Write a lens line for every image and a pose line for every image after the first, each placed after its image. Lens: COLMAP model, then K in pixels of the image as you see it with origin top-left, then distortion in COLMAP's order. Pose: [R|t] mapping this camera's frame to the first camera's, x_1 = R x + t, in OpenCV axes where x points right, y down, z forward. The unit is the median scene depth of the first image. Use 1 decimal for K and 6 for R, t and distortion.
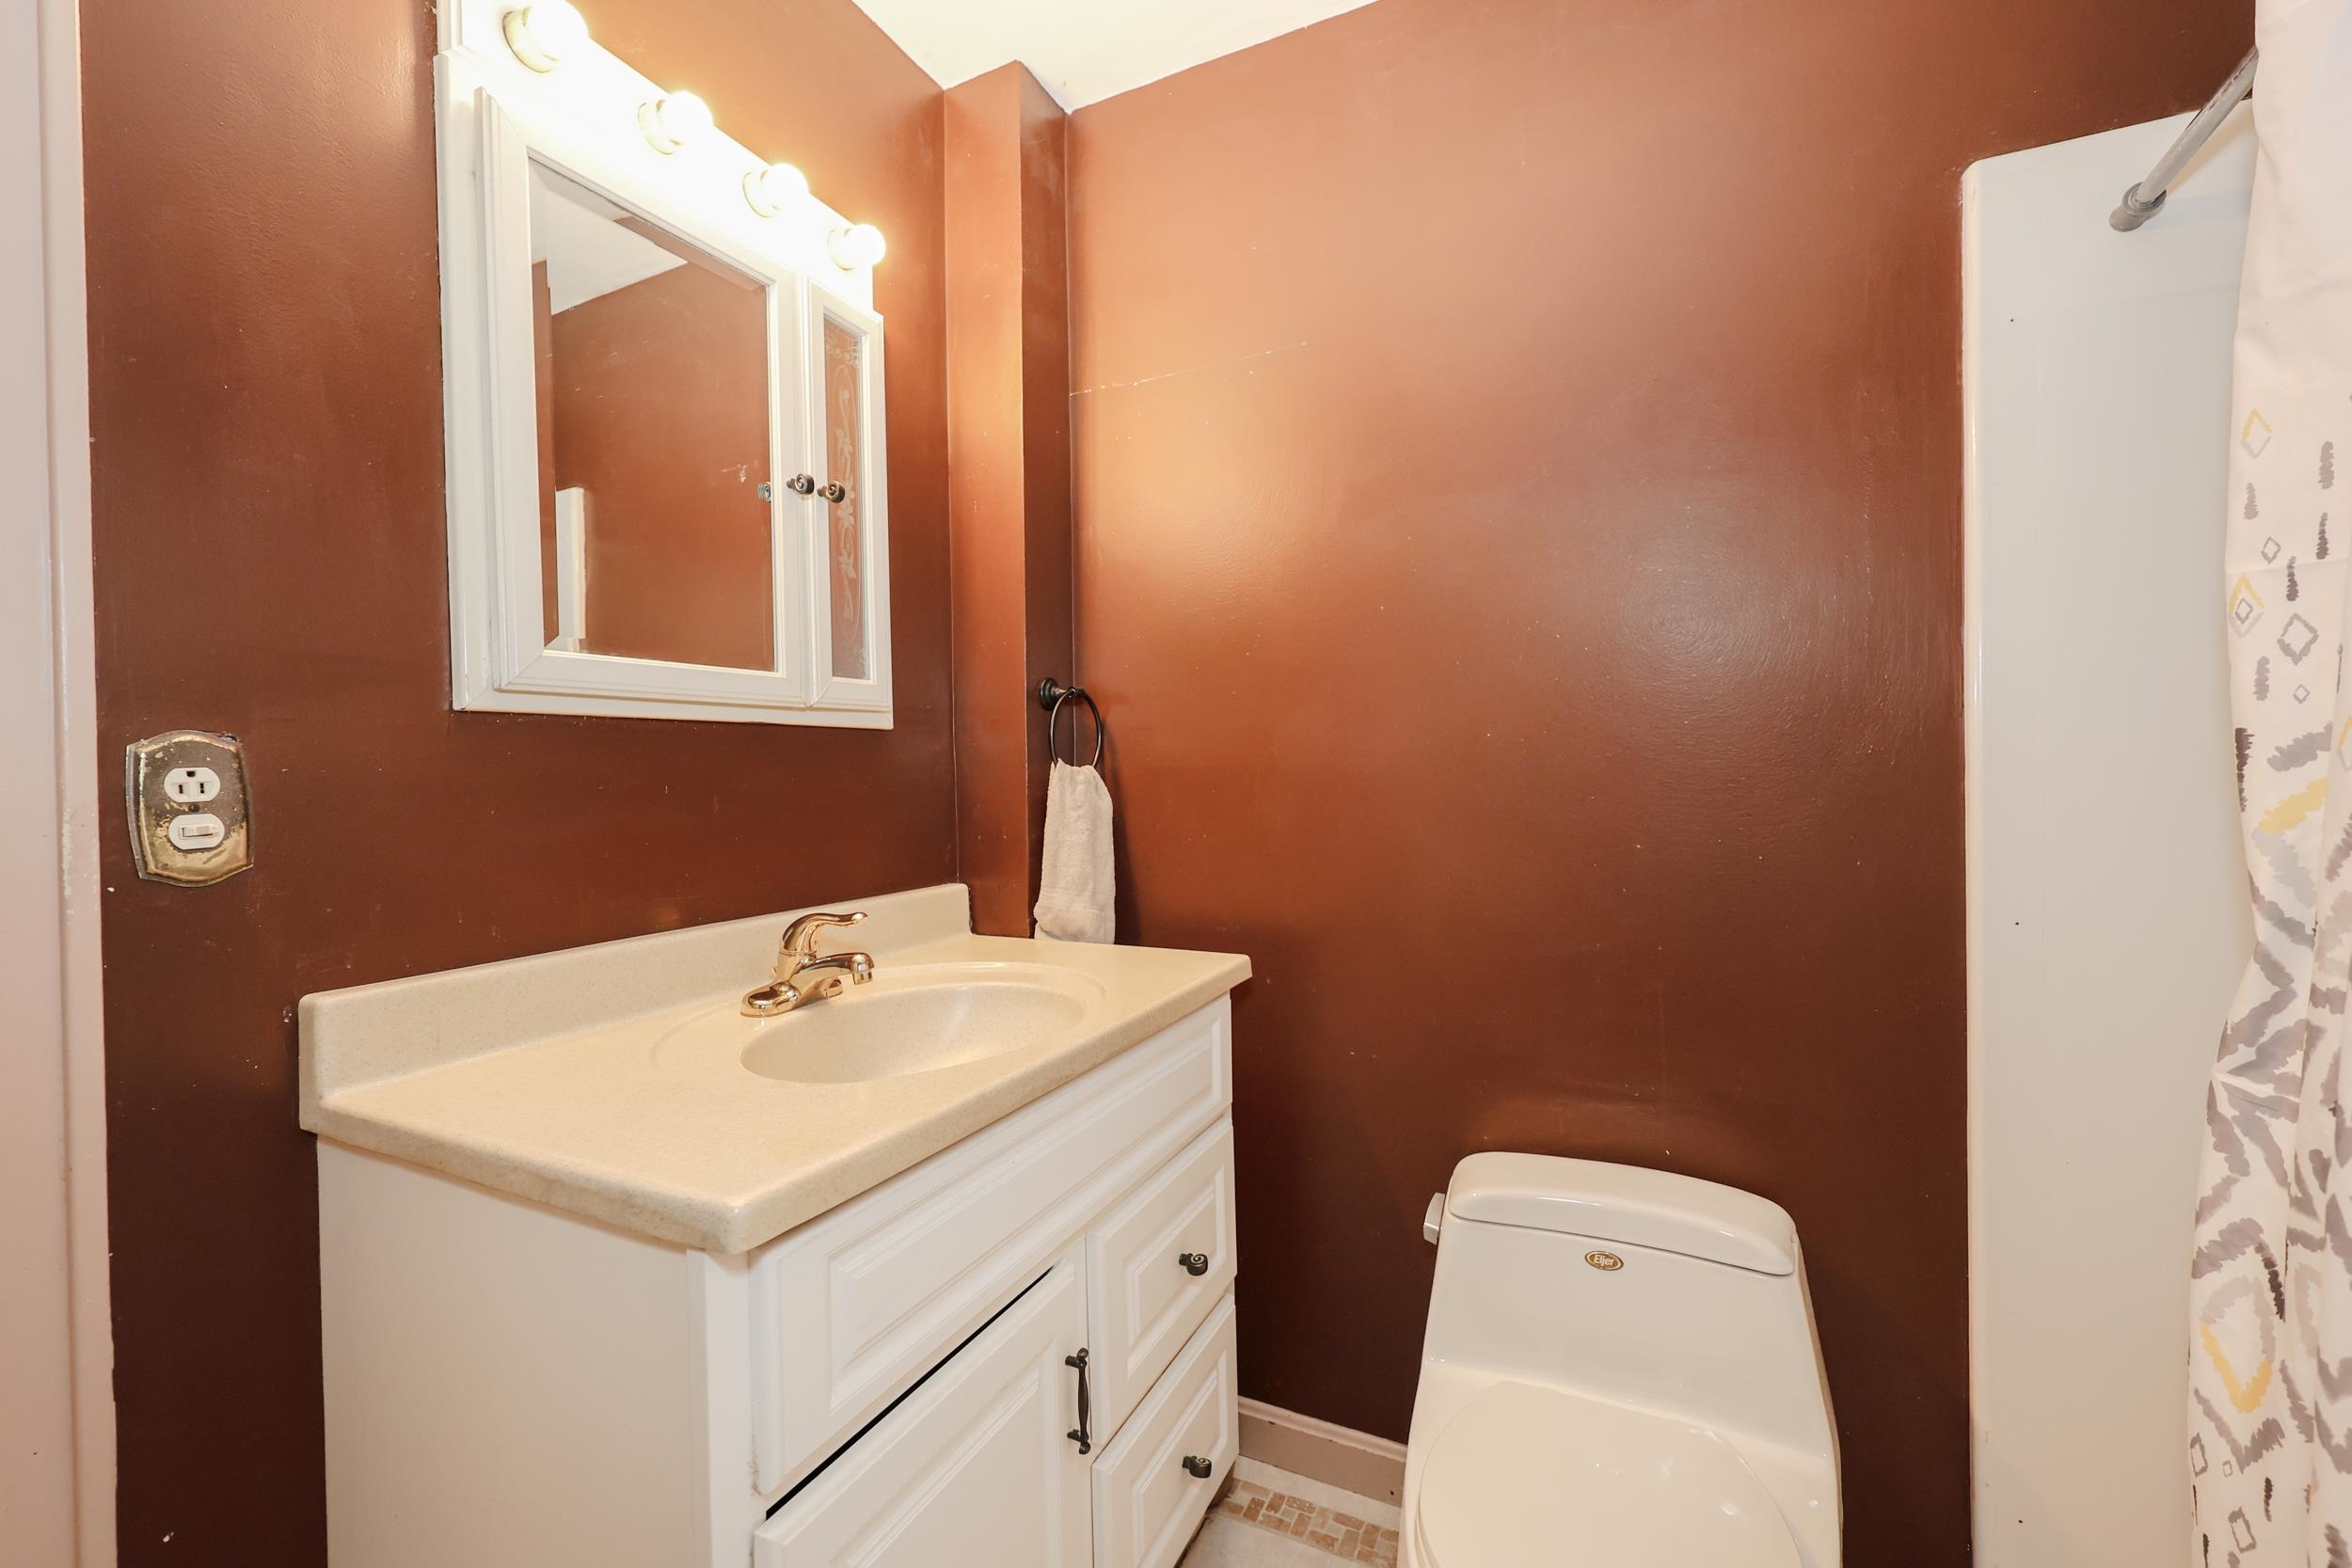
lens RADIAL K [[949.4, 0, 1177.0], [0, 949.4, 782.0], [0, 0, 1]] dist [-0.002574, -0.000376]
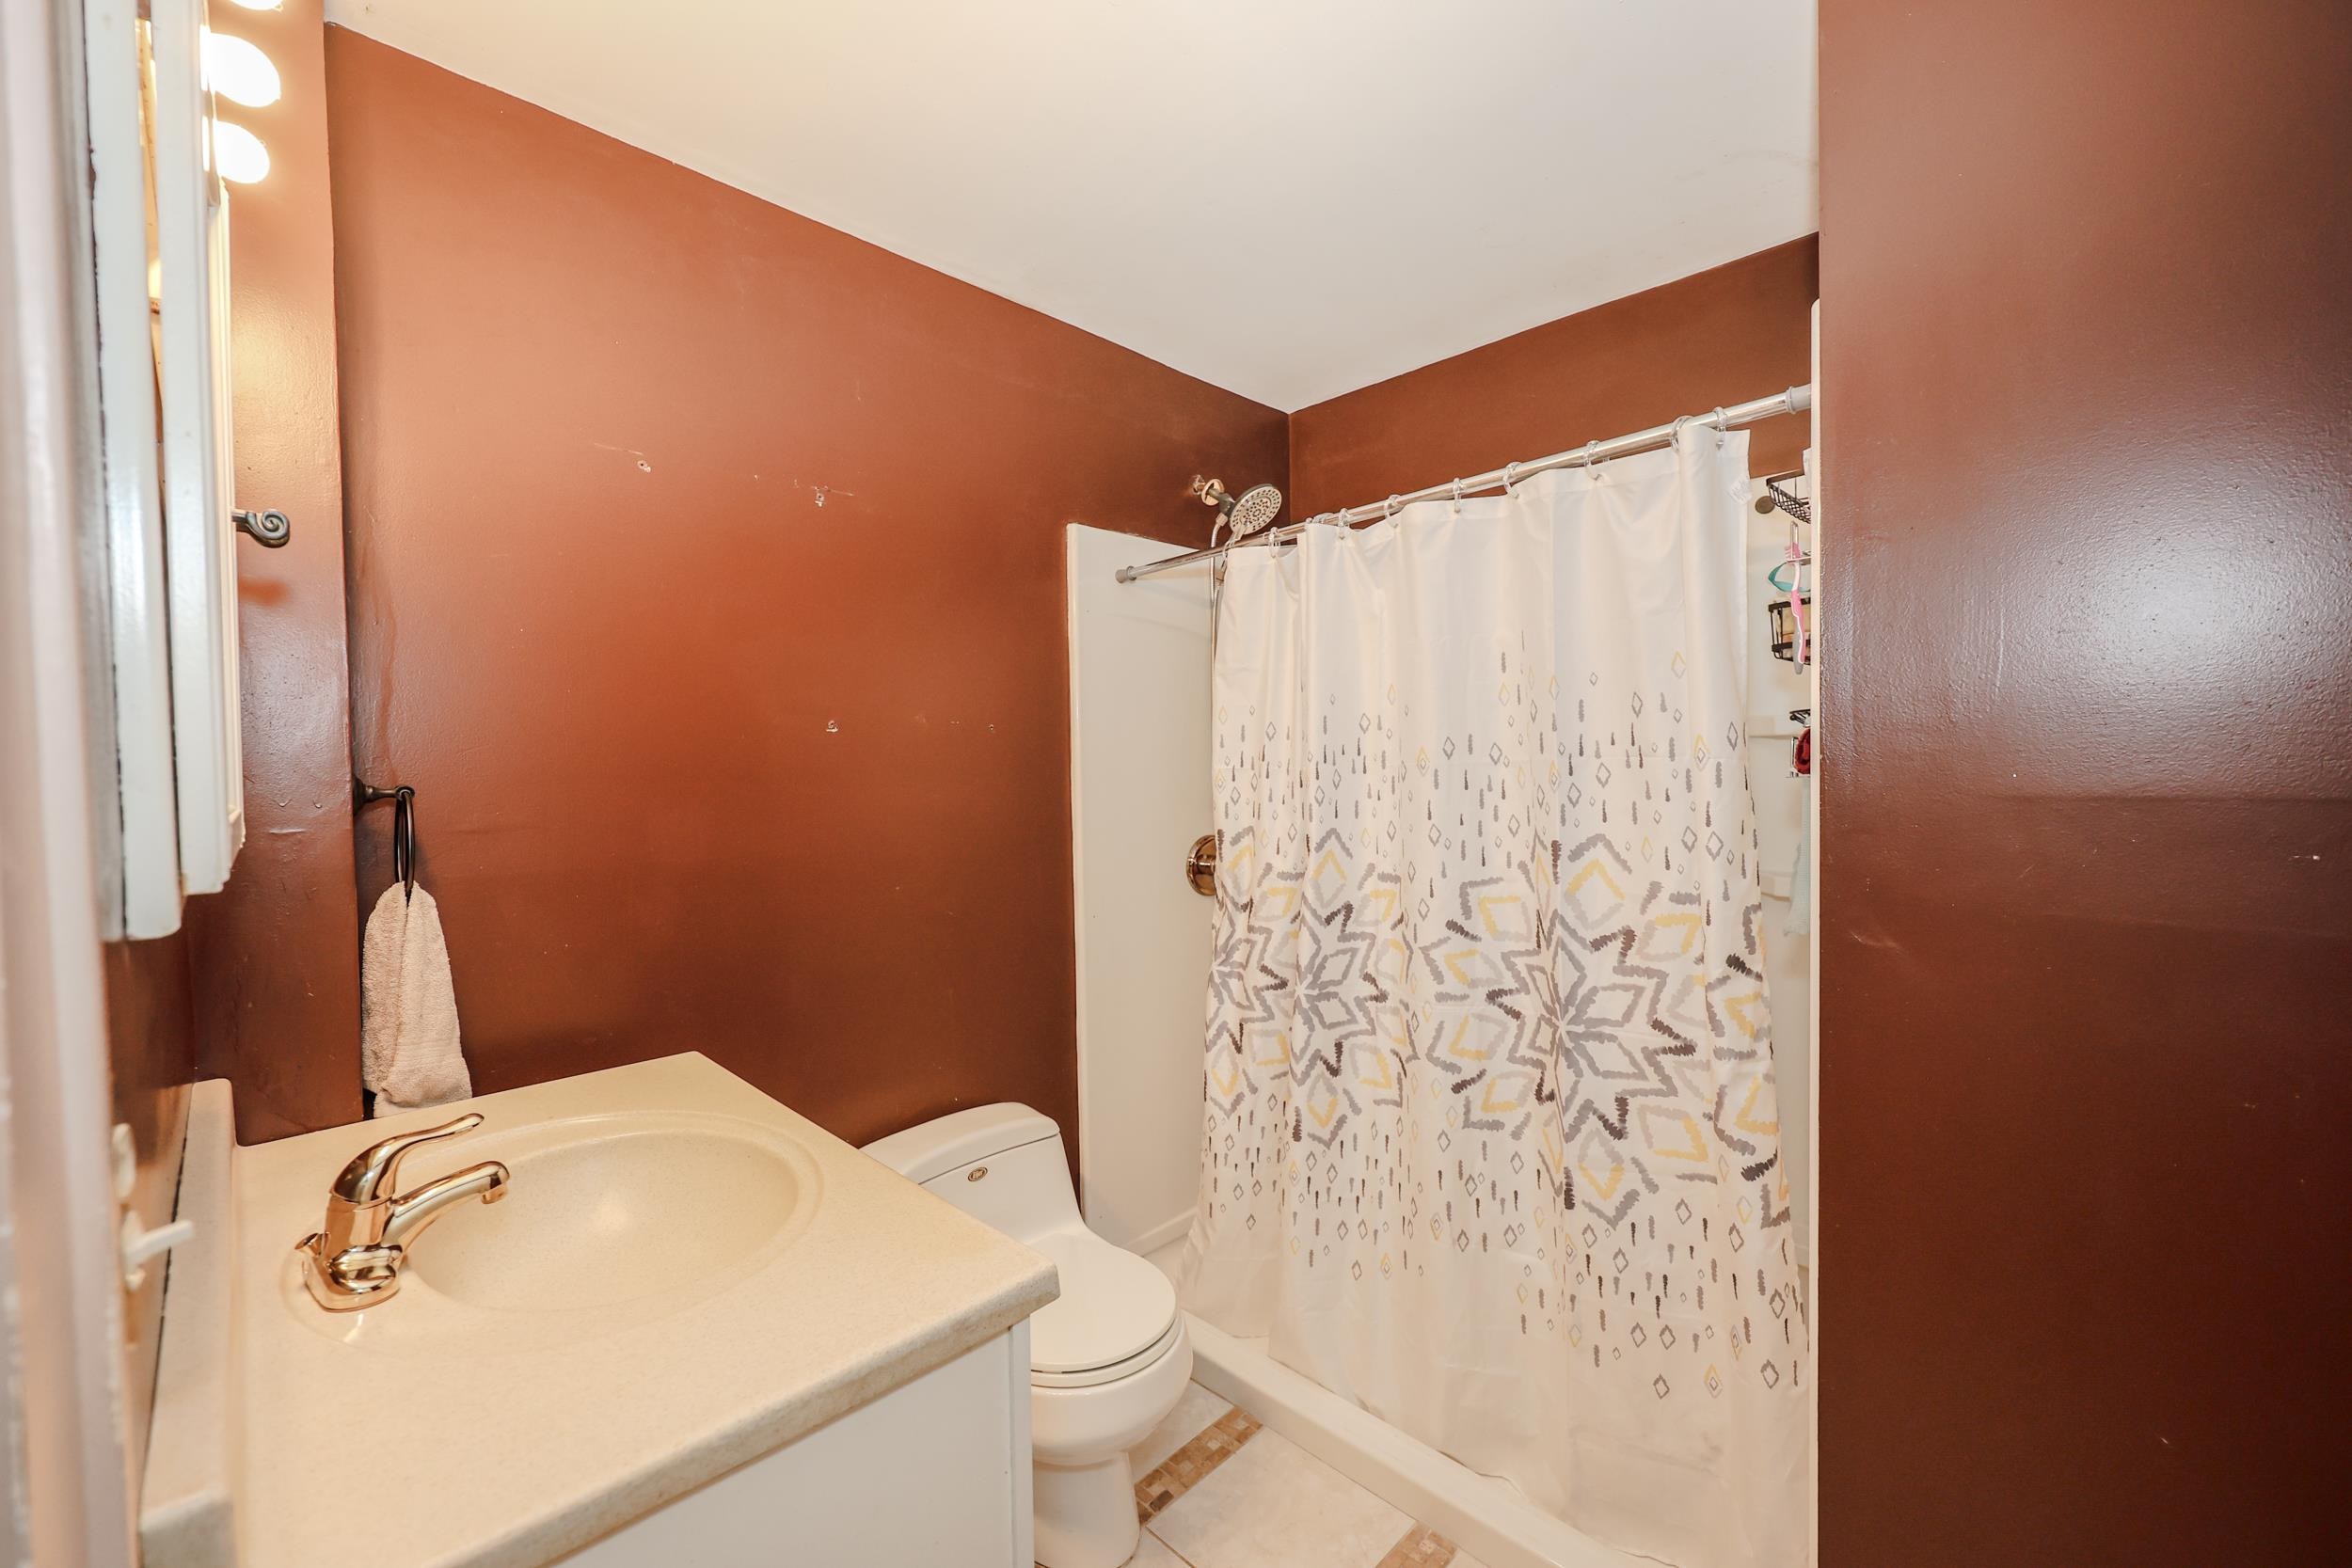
lens RADIAL K [[949.4, 0, 1175.1], [0, 949.4, 784.1], [0, 0, 1]] dist [-0.002574, -0.000376]
pose [[0.331533, -0.014744, 0.943328, -1.313572], [0.016607, 0.999814, 0.009790, -0.204175], [-0.943297, 0.012420, 0.331716, 0.262778]]
